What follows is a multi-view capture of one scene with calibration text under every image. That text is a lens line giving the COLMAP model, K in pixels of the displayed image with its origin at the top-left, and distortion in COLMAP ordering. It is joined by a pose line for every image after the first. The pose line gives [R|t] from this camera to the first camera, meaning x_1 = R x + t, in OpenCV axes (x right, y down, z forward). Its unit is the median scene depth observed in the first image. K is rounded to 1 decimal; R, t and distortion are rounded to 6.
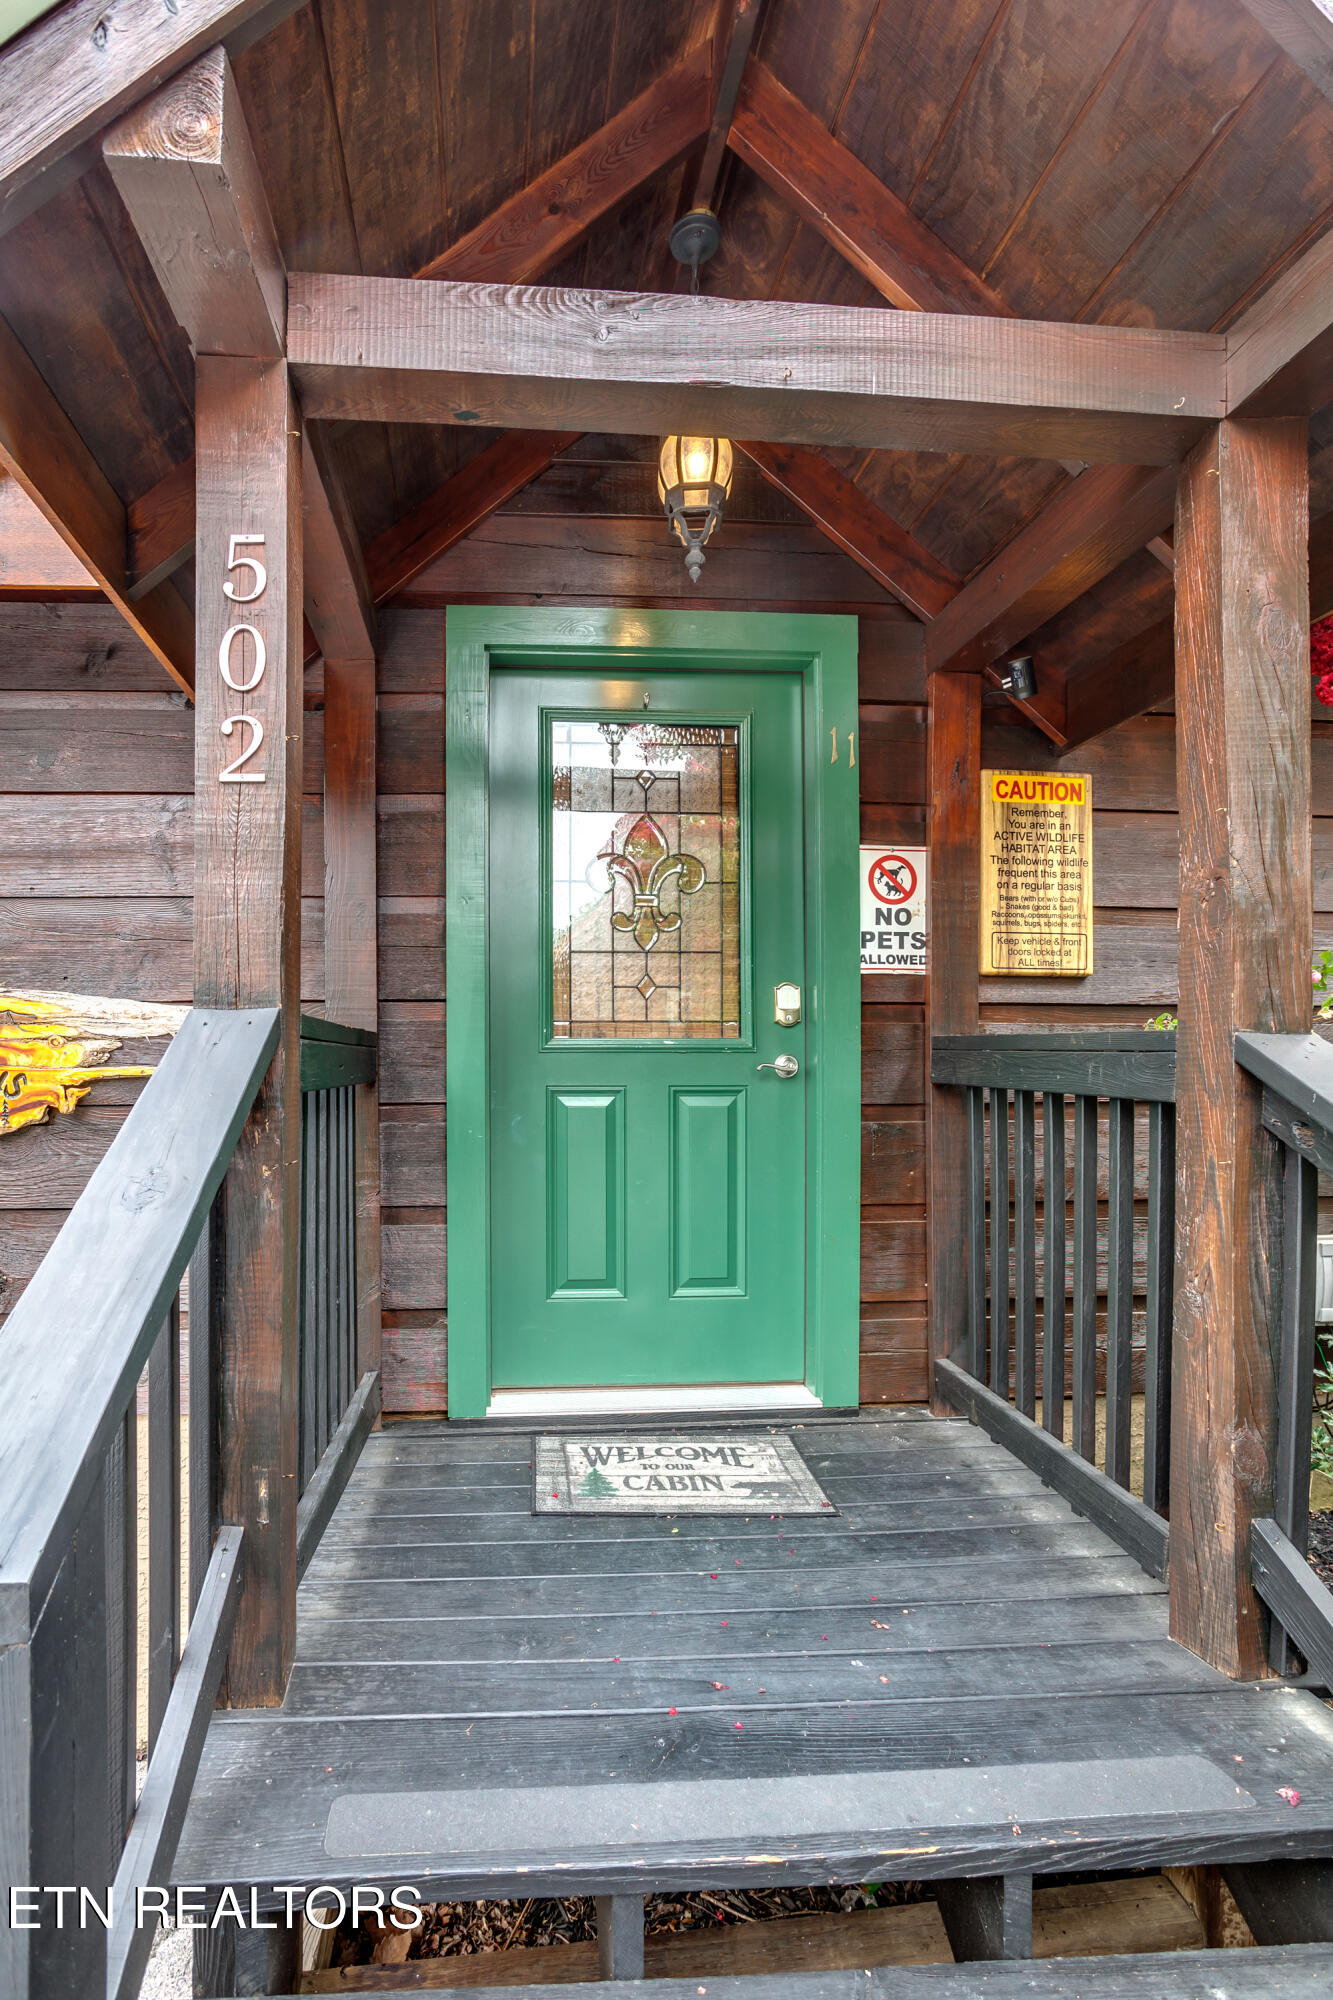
lens RADIAL K [[1031.1, 0, 664.5], [0, 1031.1, 1030.1], [0, 0, 1]] dist [-0.059884, 0.036704]
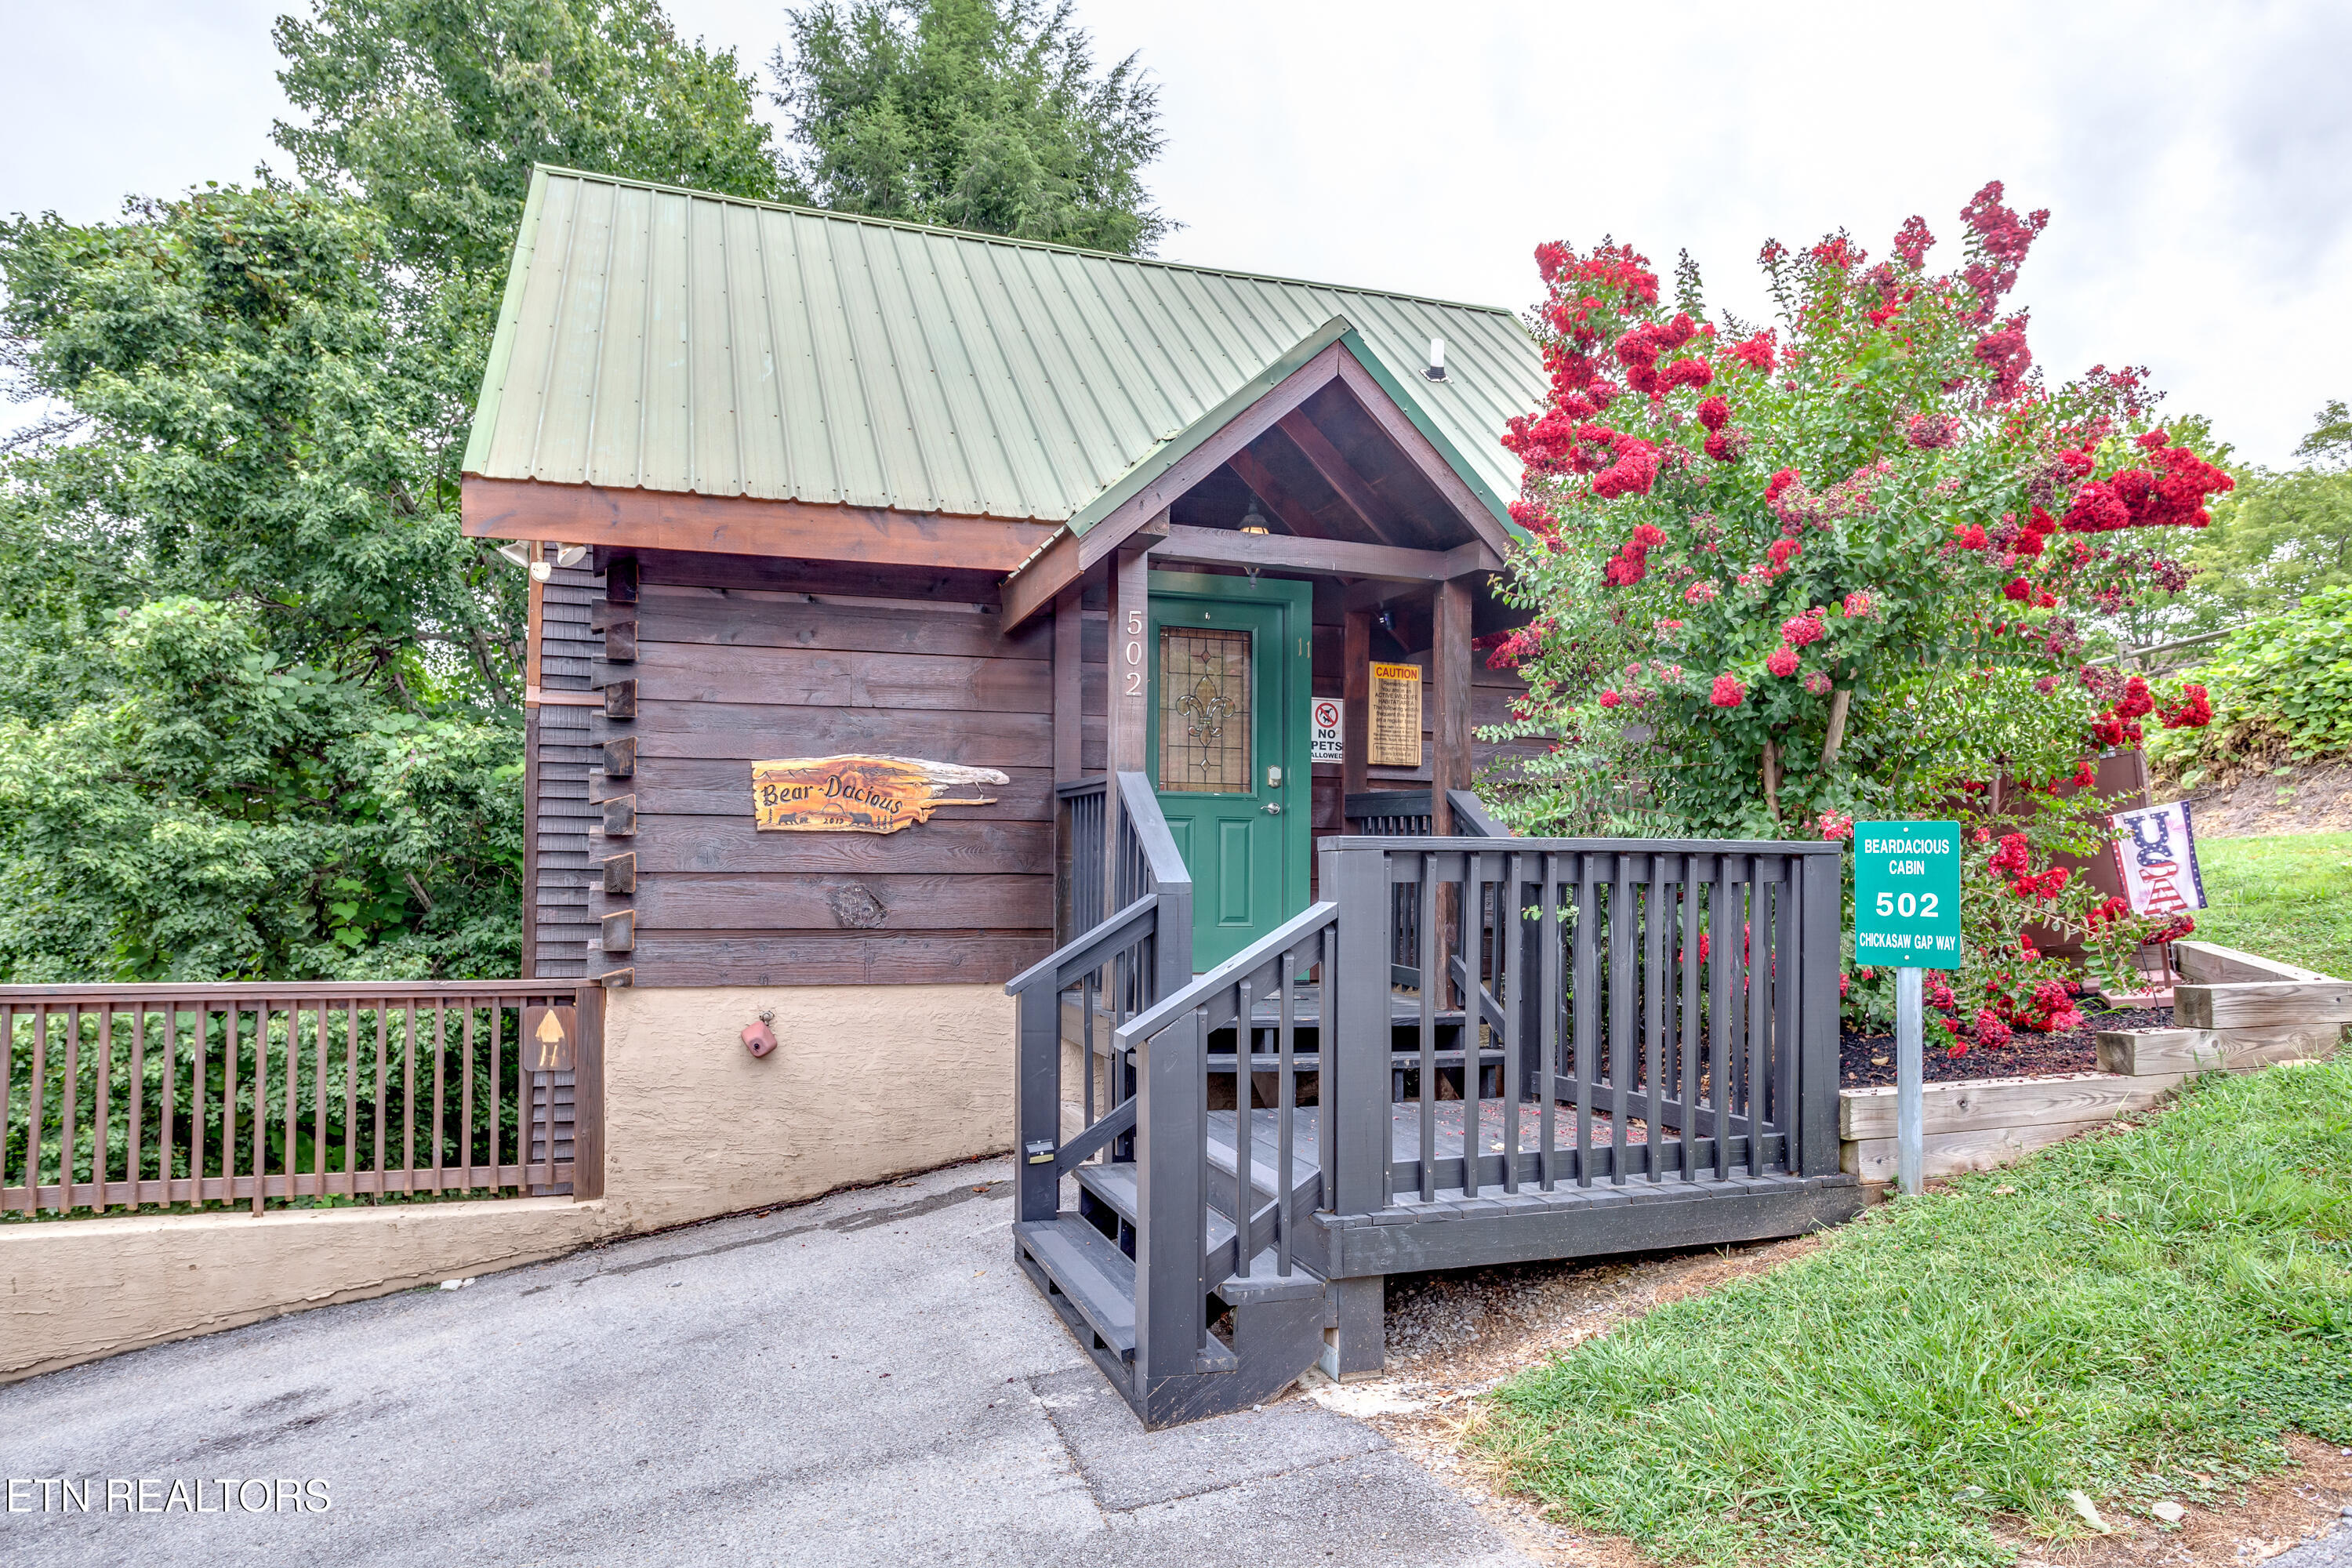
lens RADIAL K [[1512.8, 0, 1179.7], [0, 1512.8, 873.4], [0, 0, 1]] dist [-0.029824, 0.034902]
pose [[0.965029, 0.009911, 0.261957, -0.812902], [-0.010819, 0.999939, 0.002022, 0.156000], [-0.261921, -0.004785, 0.965078, -1.742047]]
